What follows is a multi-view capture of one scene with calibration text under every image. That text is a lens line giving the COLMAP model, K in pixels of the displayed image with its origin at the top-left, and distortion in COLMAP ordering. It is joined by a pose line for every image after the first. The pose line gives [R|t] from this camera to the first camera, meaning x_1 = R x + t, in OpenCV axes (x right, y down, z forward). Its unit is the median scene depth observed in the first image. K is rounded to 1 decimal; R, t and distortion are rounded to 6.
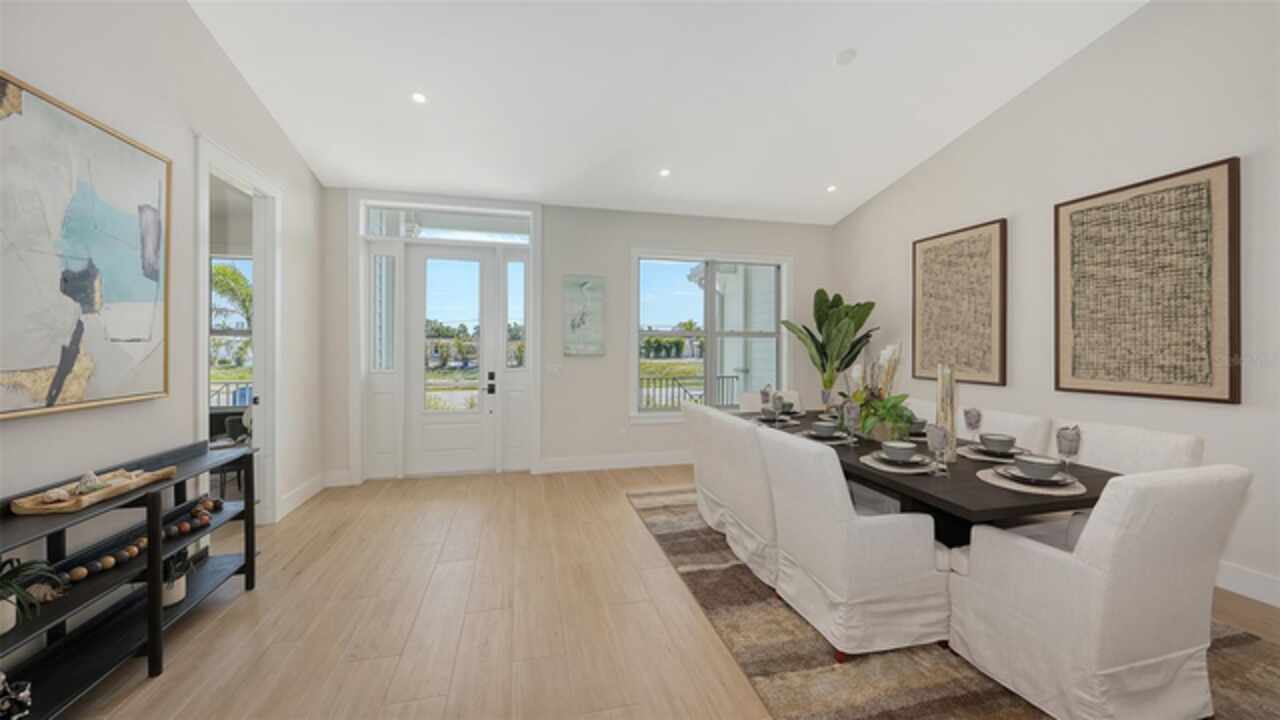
lens RADIAL K [[476.7, 0, 655.9], [0, 476.7, 351.8], [0, 0, 1]] dist [-0.000452, -0.000050]
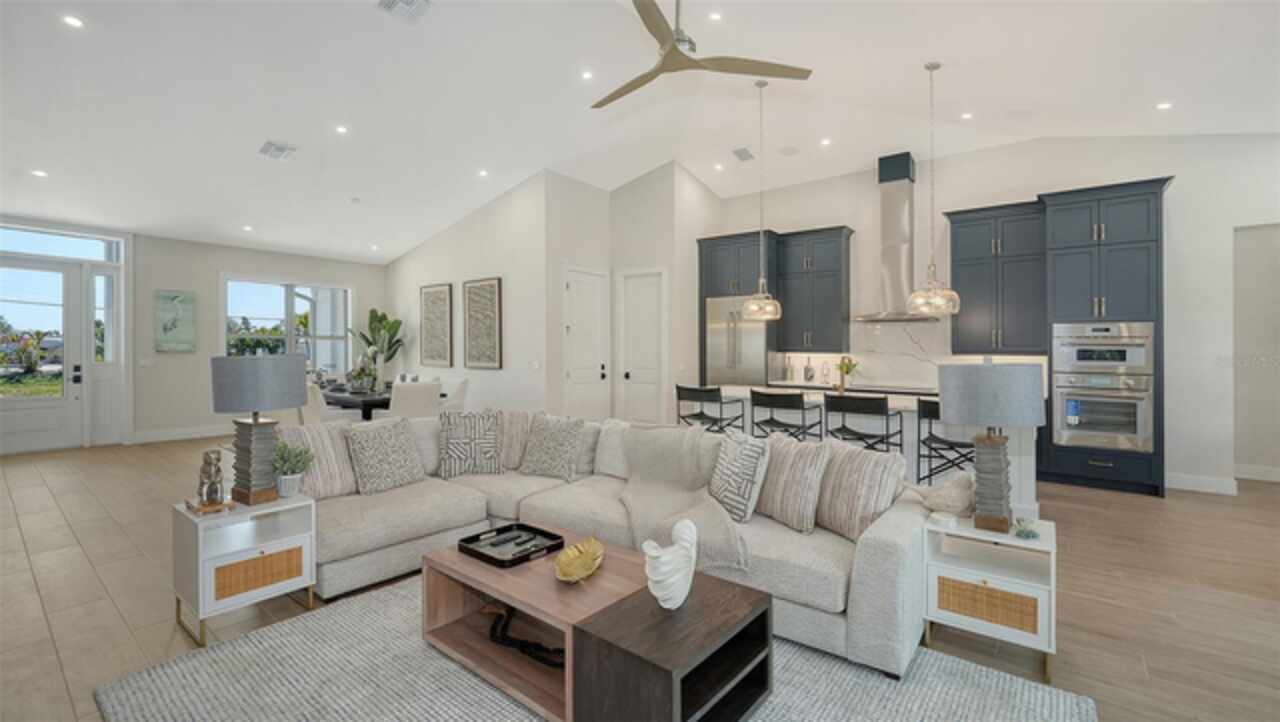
lens RADIAL K [[523.3, 0, 626.0], [0, 523.3, 352.6], [0, 0, 1]] dist [-0.017393, -0.000087]
pose [[0.813953, 0.001523, 0.580929, 0.034622], [-0.001015, 0.999999, -0.001199, 0.010315], [-0.580930, 0.000386, 0.813954, -0.894805]]
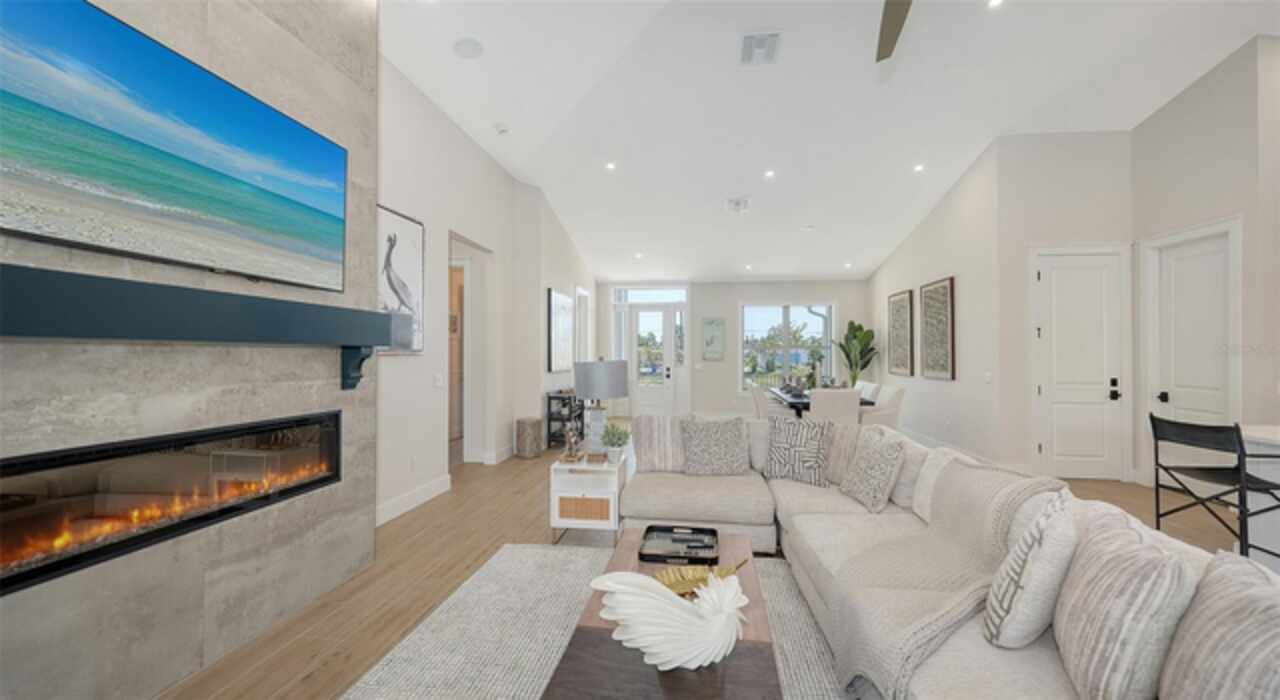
lens RADIAL K [[478.5, 0, 655.1], [0, 478.5, 351.3], [0, 0, 1]] dist [0.000827, 0.000202]
pose [[0.929440, -0.000525, -0.368974, 0.345434], [-0.006106, 0.999840, -0.016803, 0.009314], [0.368924, 0.017871, 0.929288, -0.882582]]
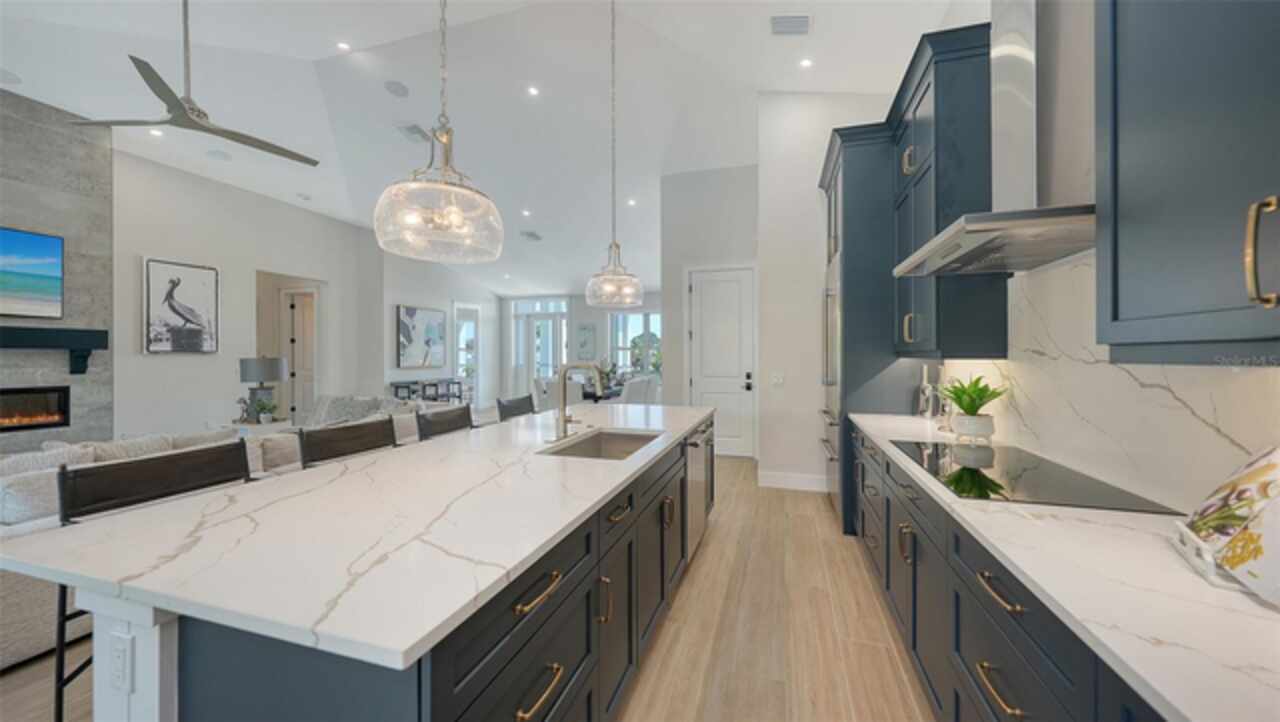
lens RADIAL K [[433.7, 0, 639.2], [0, 433.7, 356.3], [0, 0, 1]] dist [0.002348, 0.000011]
pose [[0.853701, -0.000327, -0.520764, 1.173562], [-0.004607, 0.999956, -0.008179, 0.012039], [0.520744, 0.009382, 0.853661, -0.671085]]
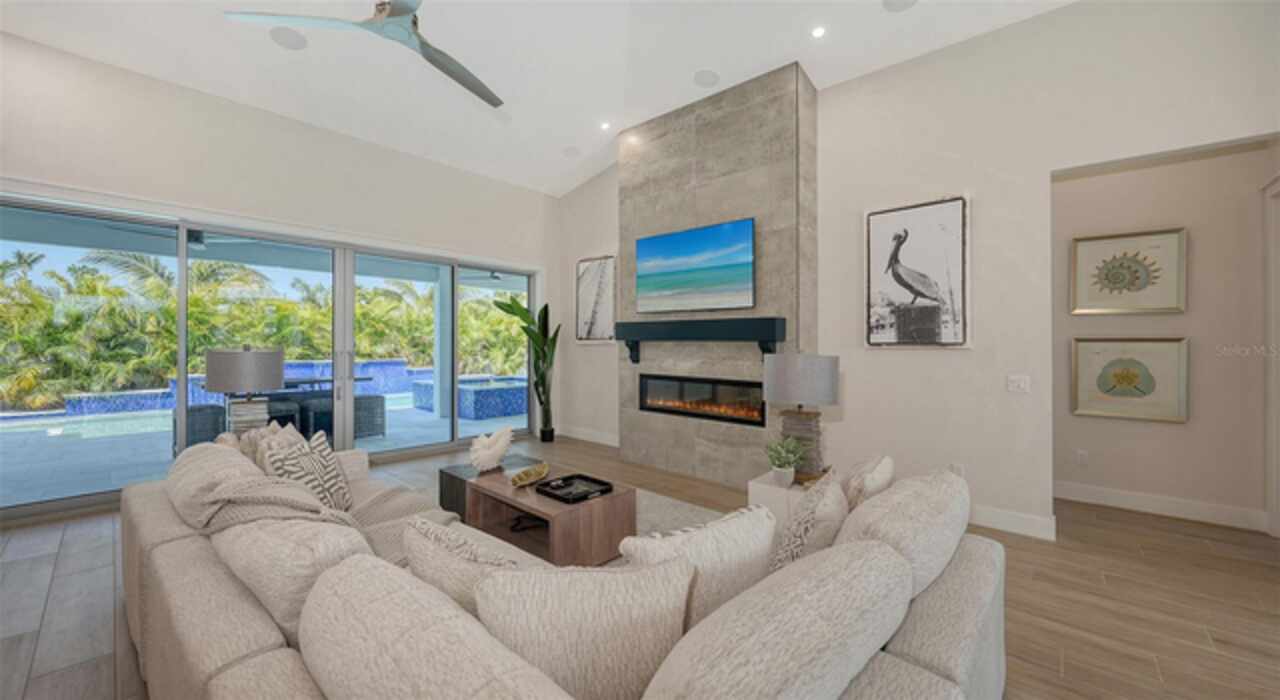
lens RADIAL K [[478.5, 0, 655.1], [0, 478.5, 351.3], [0, 0, 1]] dist [0.000827, 0.000202]
pose [[-0.829403, -0.000469, -0.558651, 0.440967], [-0.015456, 0.999636, 0.022108, -0.000815], [0.558437, 0.026971, -0.829108, 0.026266]]
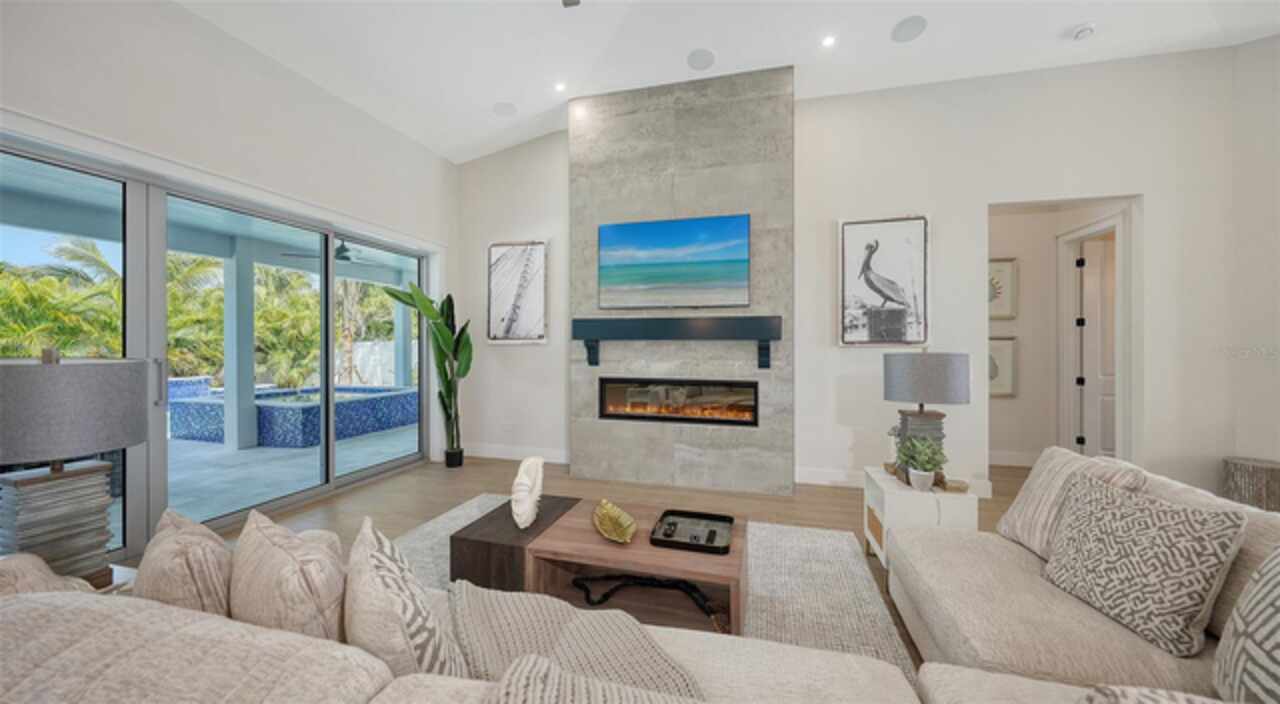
lens RADIAL K [[446.1, 0, 644.8], [0, 446.1, 349.0], [0, 0, 1]] dist [0.000201, -0.000079]
pose [[-0.496840, 0.005027, -0.867827, 0.577181], [-0.011767, 0.999852, 0.012528, 0.004846], [0.867762, 0.016436, -0.496708, -0.328149]]
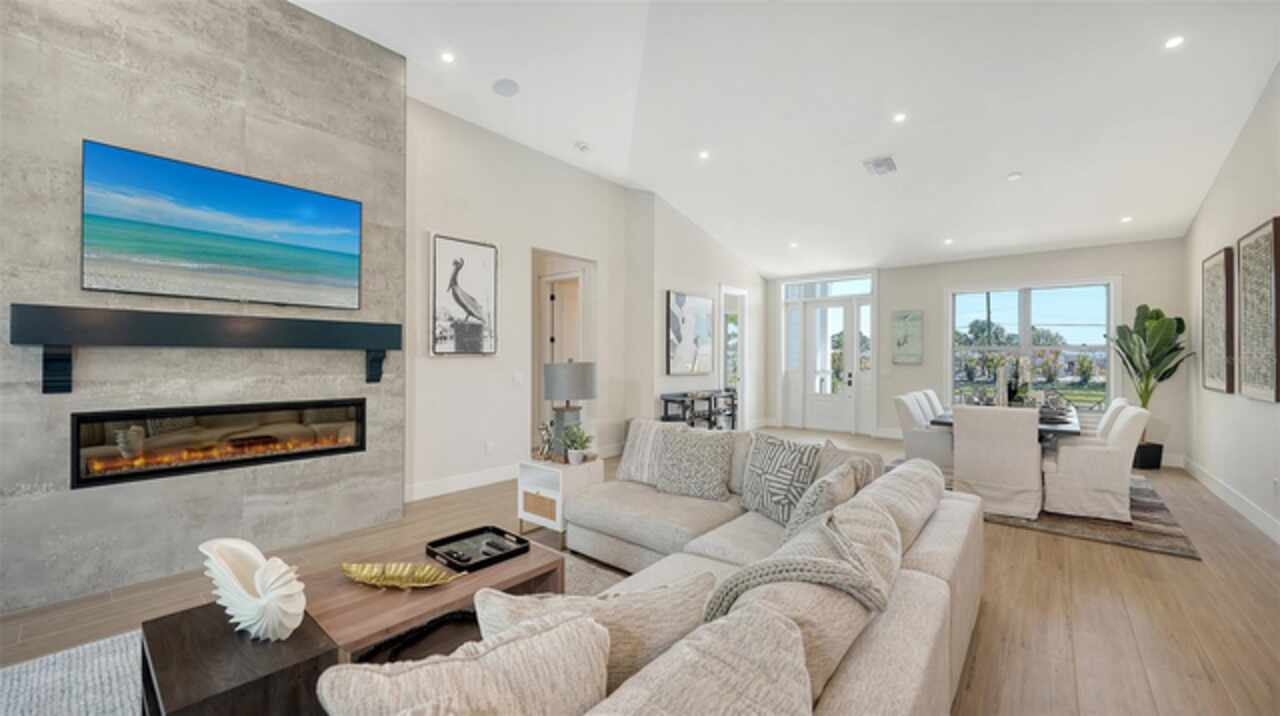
lens RADIAL K [[490.2, 0, 630.9], [0, 490.2, 357.4], [0, 0, 1]] dist [-0.002926, -0.000151]
pose [[0.570856, 0.001406, -0.821049, 0.632581], [-0.011335, 0.999917, -0.006169, 0.007775], [0.820972, 0.012828, 0.570824, -0.619776]]
